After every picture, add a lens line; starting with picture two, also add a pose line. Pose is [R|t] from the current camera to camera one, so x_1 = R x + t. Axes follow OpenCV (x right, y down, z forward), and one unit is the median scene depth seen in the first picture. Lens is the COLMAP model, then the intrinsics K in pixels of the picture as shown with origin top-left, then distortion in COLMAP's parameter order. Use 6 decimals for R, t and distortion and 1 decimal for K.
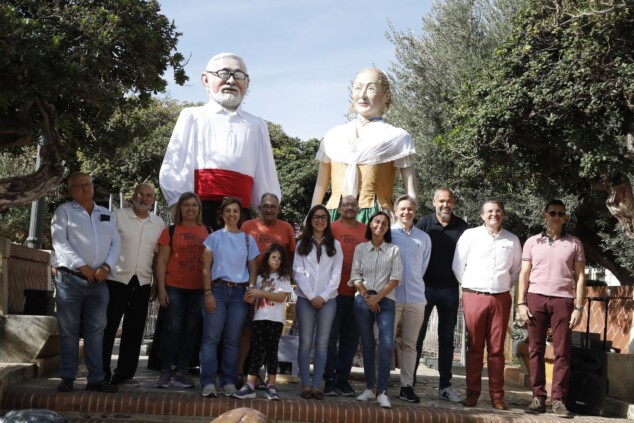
lens RADIAL K [[861.2, 0, 313.4], [0, 861.2, 213.6], [0, 0, 1]] dist [0.175667, 0.000000]
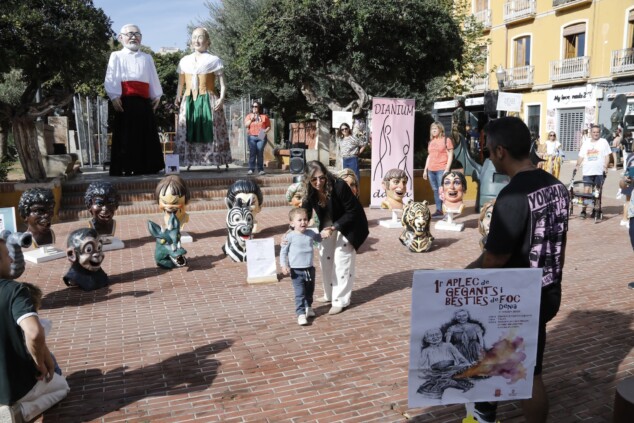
lens RADIAL K [[511.7, 0, 314.8], [0, 511.7, 217.2], [0, 0, 1]] dist [-0.108956, 0.025634]
pose [[0.958677, -0.112762, 0.261197, -0.038060], [0.041907, 0.964054, 0.262382, -0.031554], [-0.281395, -0.240594, 0.928941, -0.355478]]
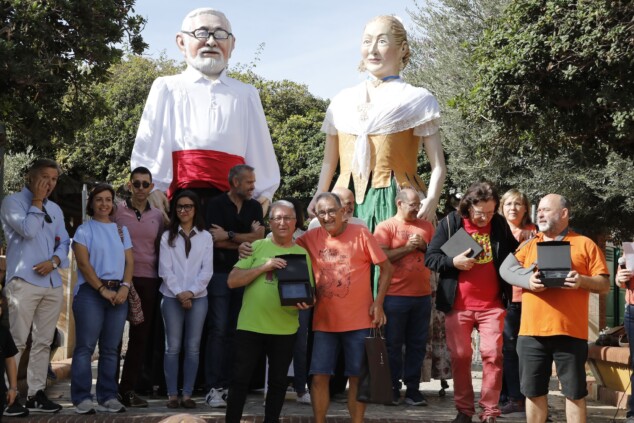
lens RADIAL K [[1157.8, 0, 314.2], [0, 1157.8, 216.3], [0, 0, 1]] dist [0.372943, 0.000000]
pose [[0.996410, -0.046480, -0.070753, 0.074801], [0.047736, 0.998729, 0.016164, 0.000046], [0.069911, -0.019483, 0.997363, -0.112969]]
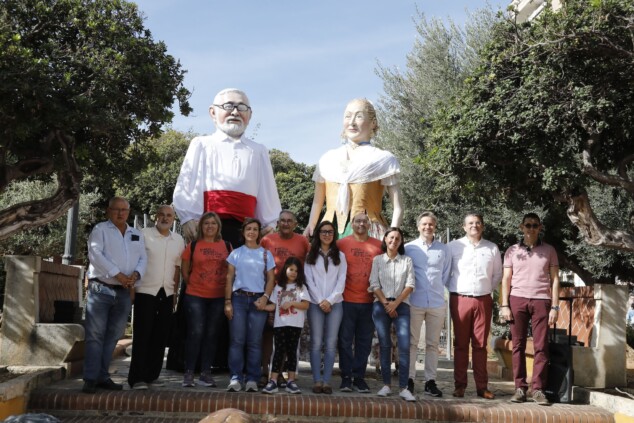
lens RADIAL K [[737.4, 0, 318.5], [0, 737.4, 212.2], [0, 0, 1]] dist [0.079578, 0.000000]
pose [[0.999706, -0.021901, -0.010443, 0.021261], [0.021639, 0.999462, -0.024633, 0.003083], [0.010977, 0.024400, 0.999642, 0.038335]]
